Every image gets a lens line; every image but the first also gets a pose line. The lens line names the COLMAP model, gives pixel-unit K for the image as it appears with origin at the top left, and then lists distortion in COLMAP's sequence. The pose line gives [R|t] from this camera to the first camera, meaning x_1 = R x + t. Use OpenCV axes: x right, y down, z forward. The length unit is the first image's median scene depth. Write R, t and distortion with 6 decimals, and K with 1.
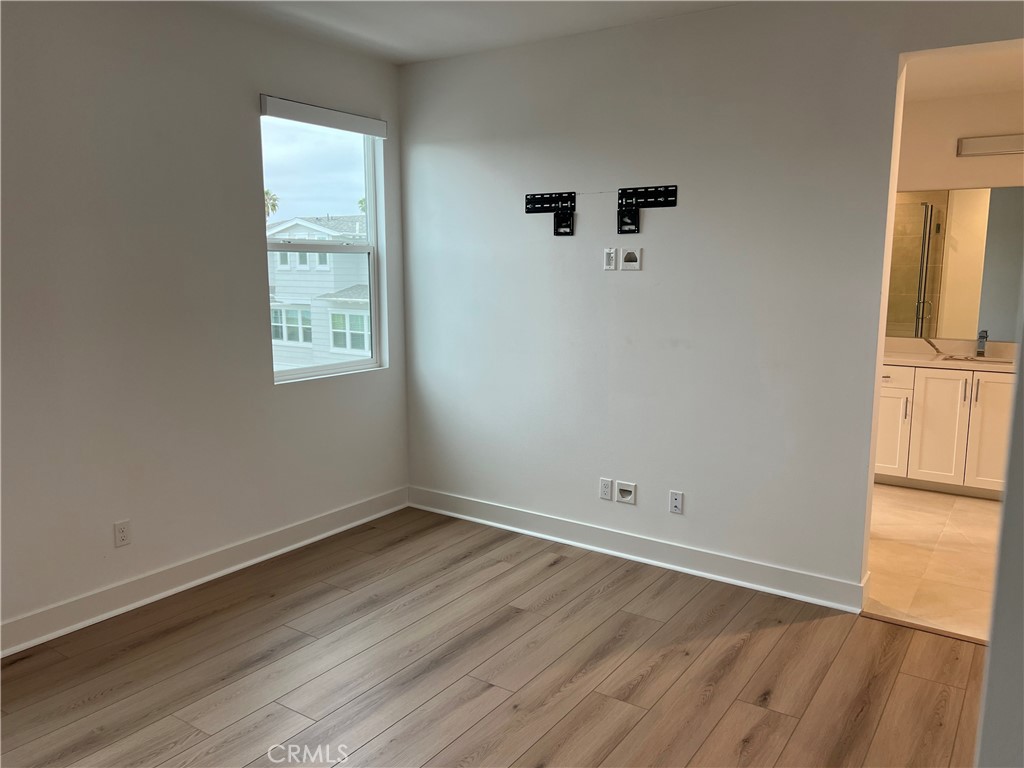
lens RADIAL K [[762.0, 0, 510.3], [0, 762.0, 379.0], [0, 0, 1]] dist [0.079778, -0.121280]
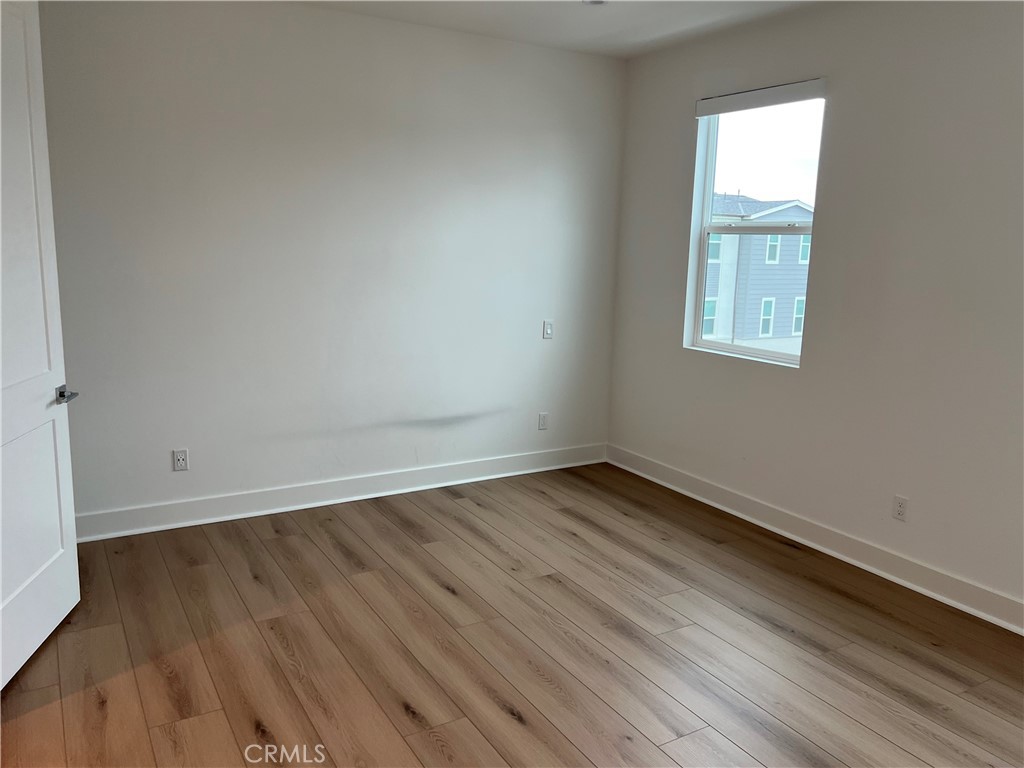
lens RADIAL K [[762.0, 0, 510.3], [0, 762.0, 379.0], [0, 0, 1]] dist [0.079778, -0.121280]
pose [[-0.396847, 0.160224, -0.903793, 0.695108], [-0.162143, 0.956926, 0.240839, -0.149506], [0.903450, 0.242120, -0.353773, 0.926872]]
